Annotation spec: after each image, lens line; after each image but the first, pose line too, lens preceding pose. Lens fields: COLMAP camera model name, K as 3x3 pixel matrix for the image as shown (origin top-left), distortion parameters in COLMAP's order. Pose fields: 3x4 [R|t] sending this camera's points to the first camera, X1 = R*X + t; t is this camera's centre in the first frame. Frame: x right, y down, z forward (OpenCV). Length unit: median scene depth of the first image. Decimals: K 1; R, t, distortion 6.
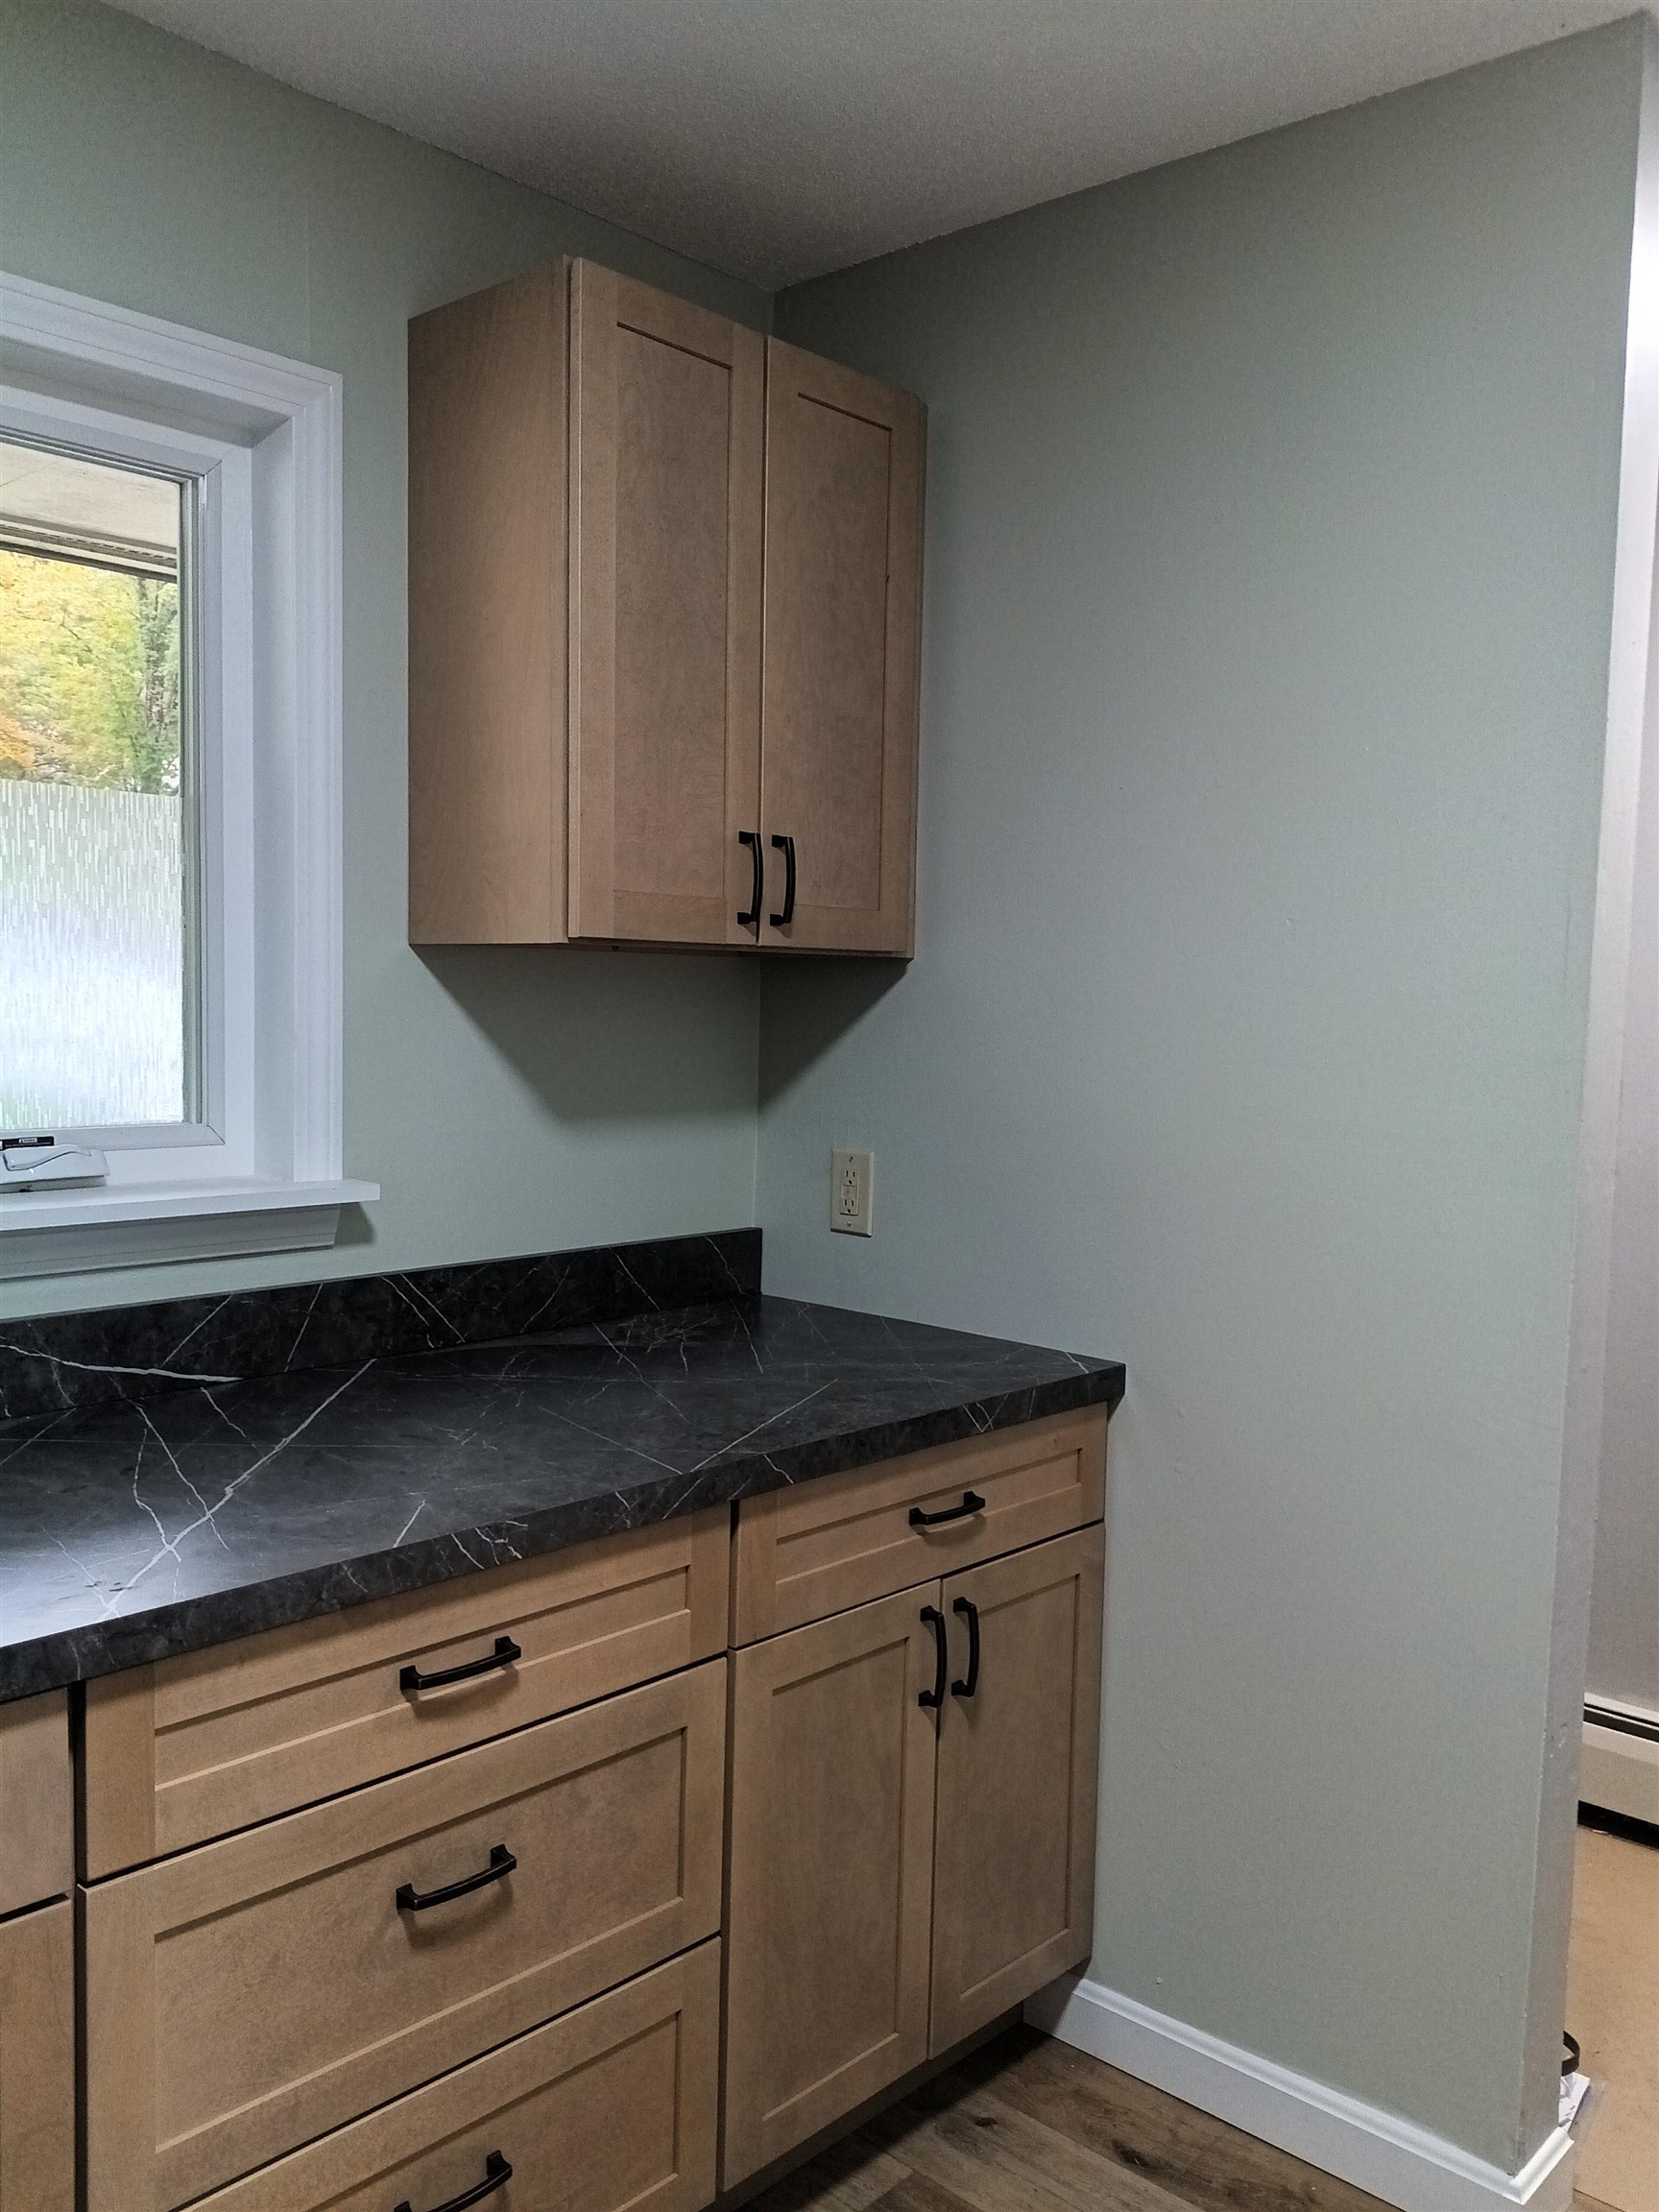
lens RADIAL K [[1795.4, 0, 834.6], [0, 1795.4, 1111.5], [0, 0, 1]] dist [0.085960, -0.142232]
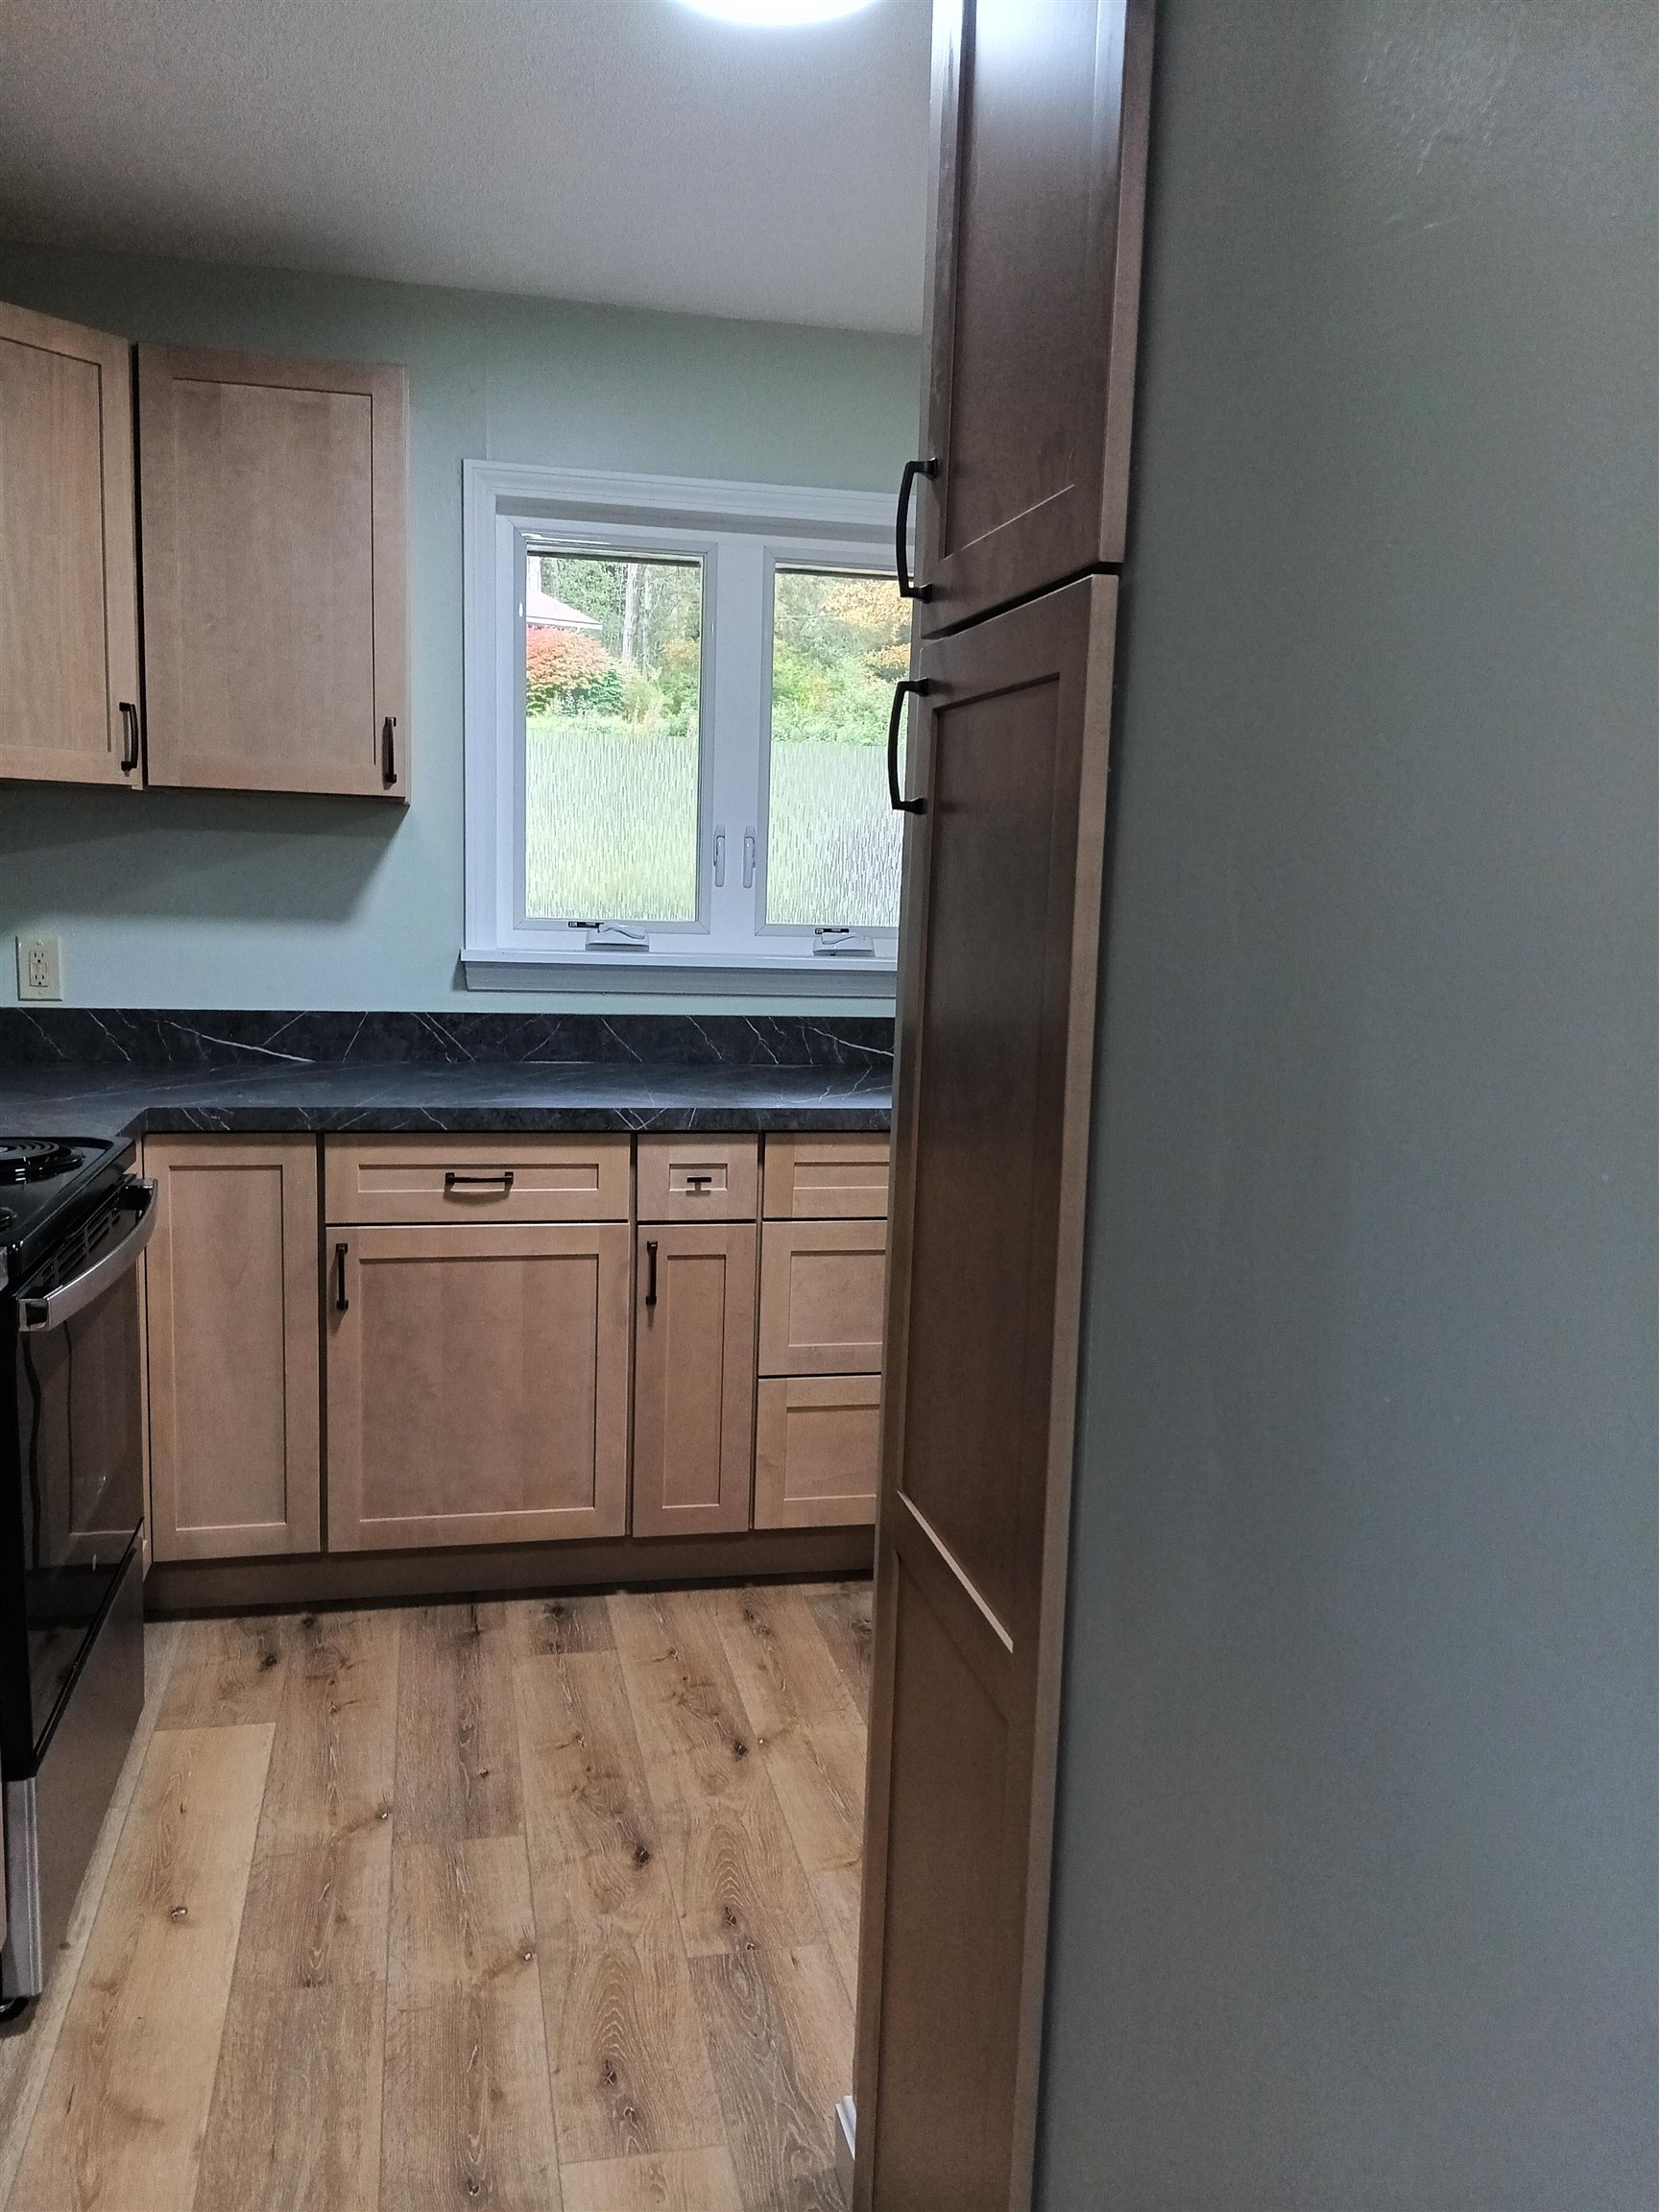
lens RADIAL K [[1795.4, 0, 834.6], [0, 1795.4, 1111.5], [0, 0, 1]] dist [0.085960, -0.142232]
pose [[0.814206, 0.081969, -0.574761, 0.694487], [-0.052109, 0.996305, 0.068269, 0.080208], [0.578233, -0.025635, 0.815469, -0.596492]]
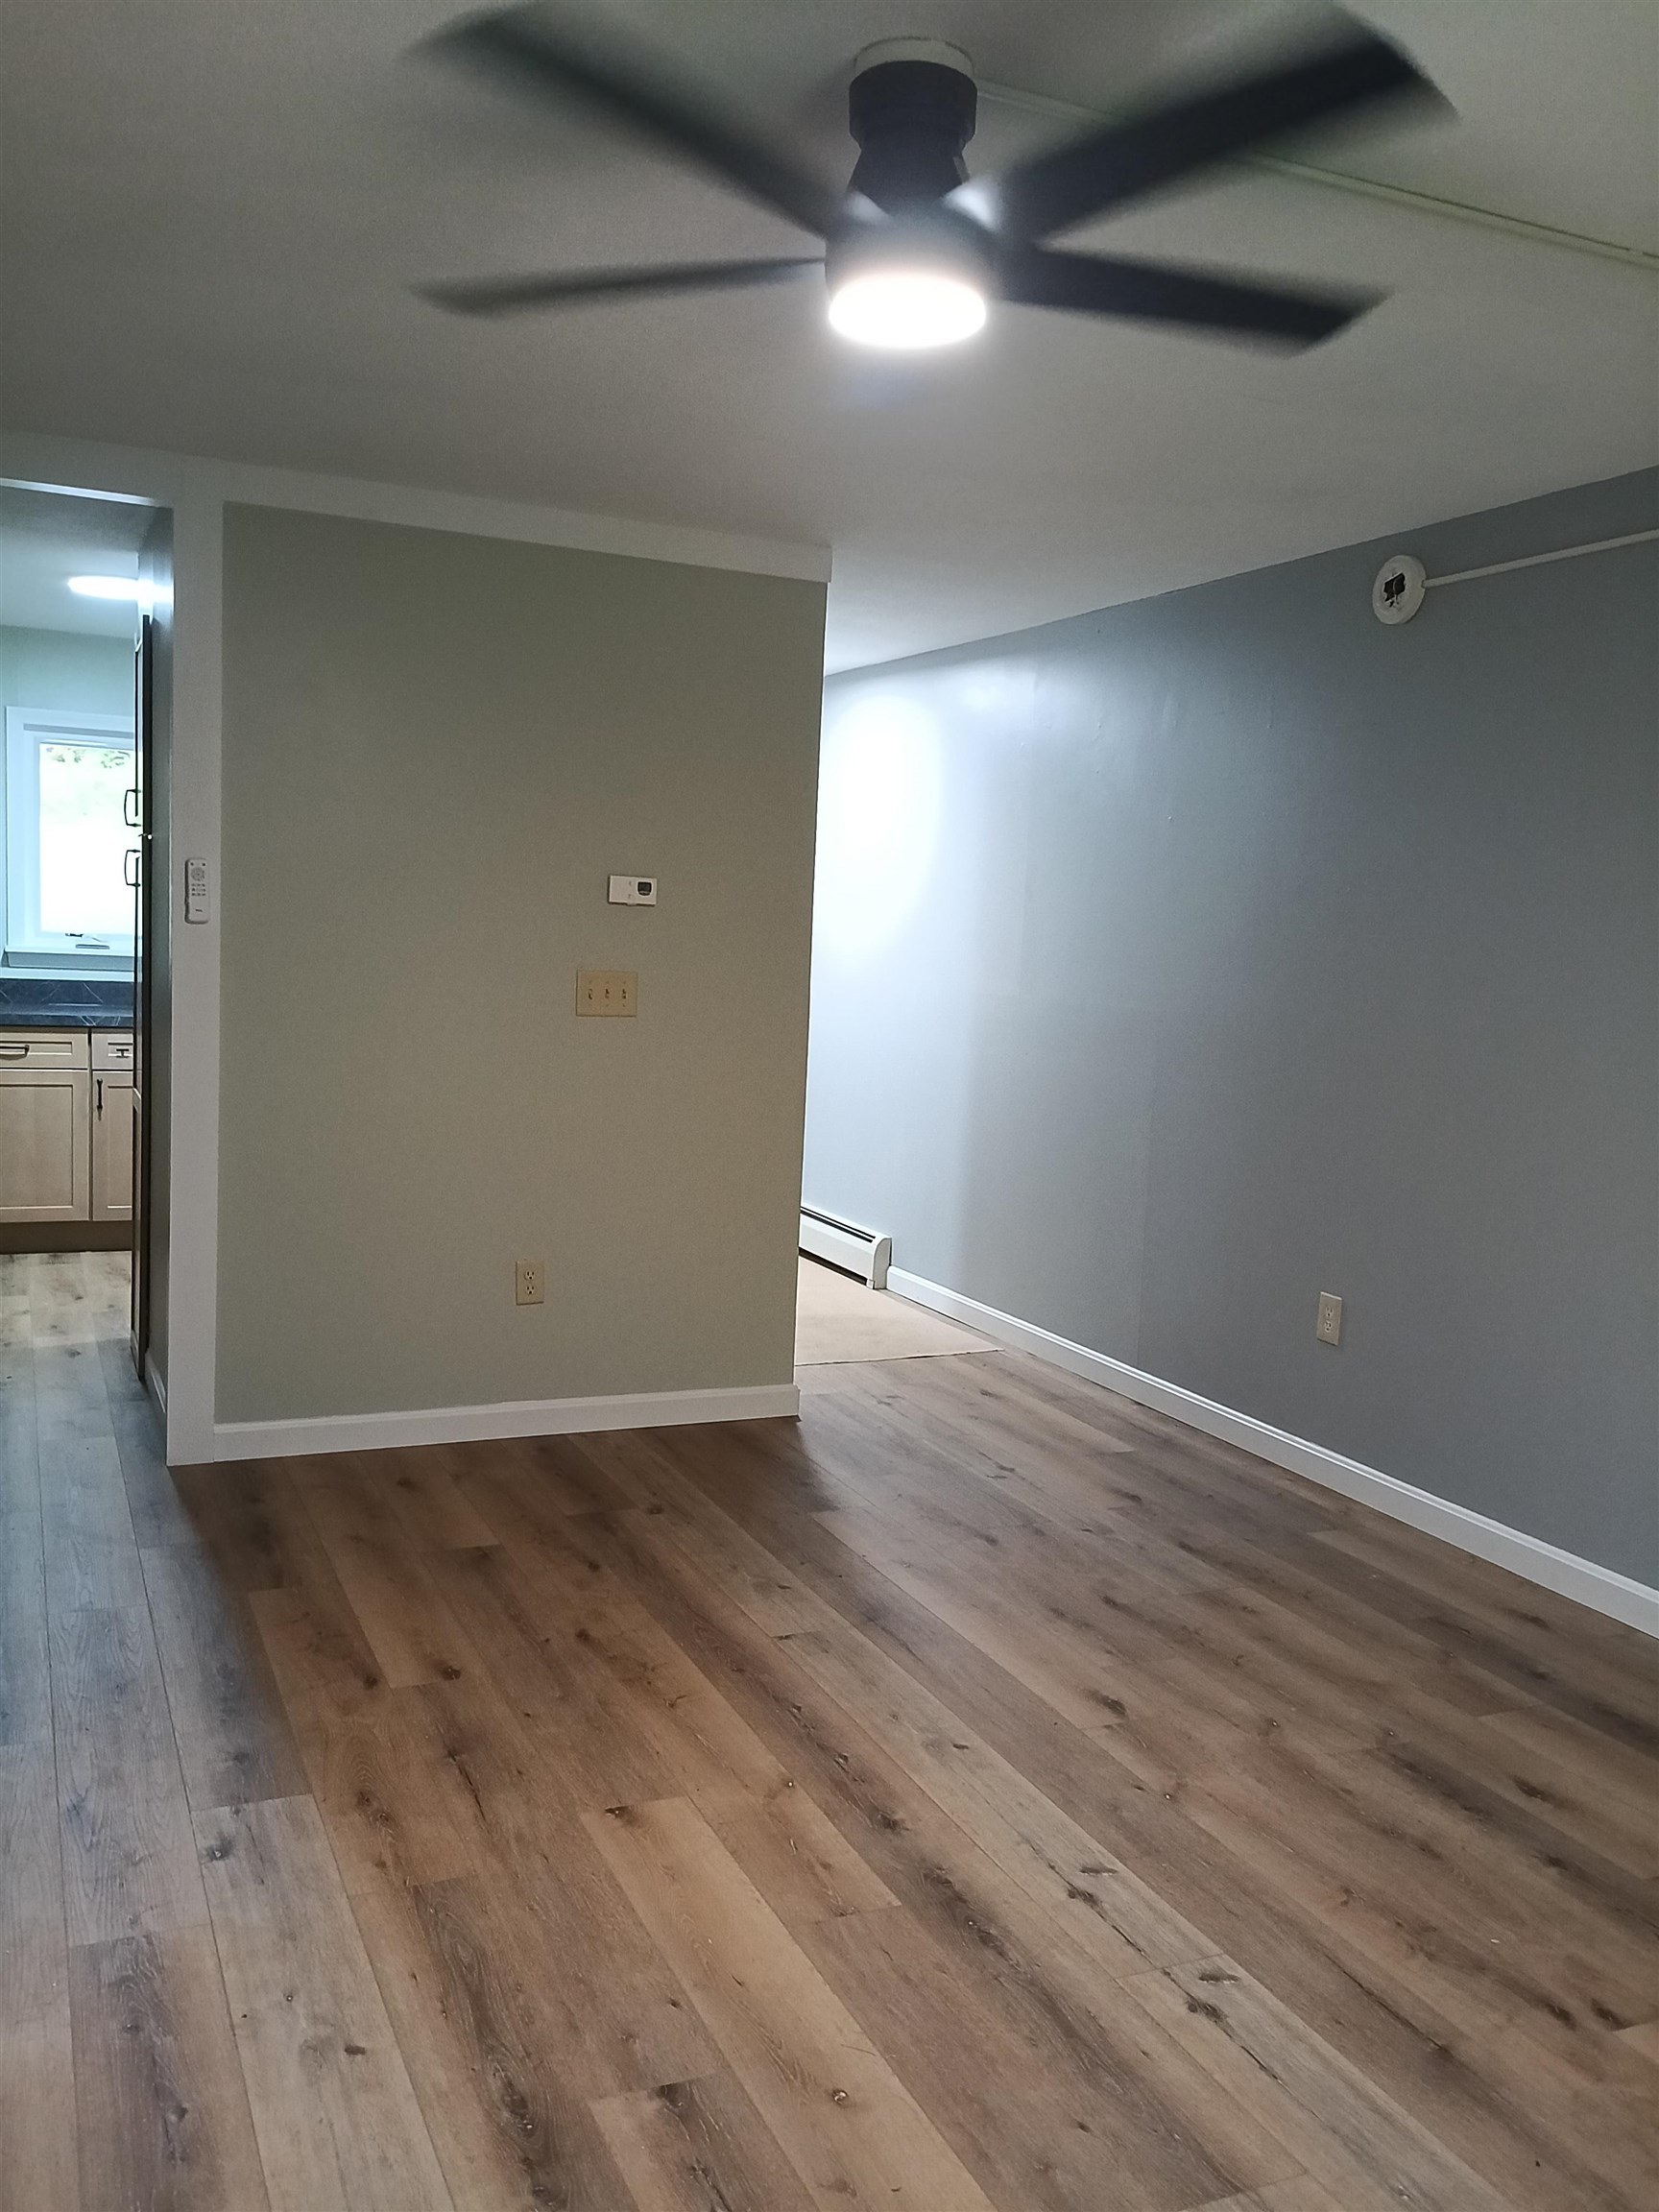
lens RADIAL K [[1795.4, 0, 834.6], [0, 1795.4, 1111.5], [0, 0, 1]] dist [0.085960, -0.142232]
pose [[0.916599, 0.057969, -0.395583, 2.308486], [-0.050610, 0.998297, 0.029023, 0.202372], [0.396591, -0.006582, 0.917972, -2.009055]]
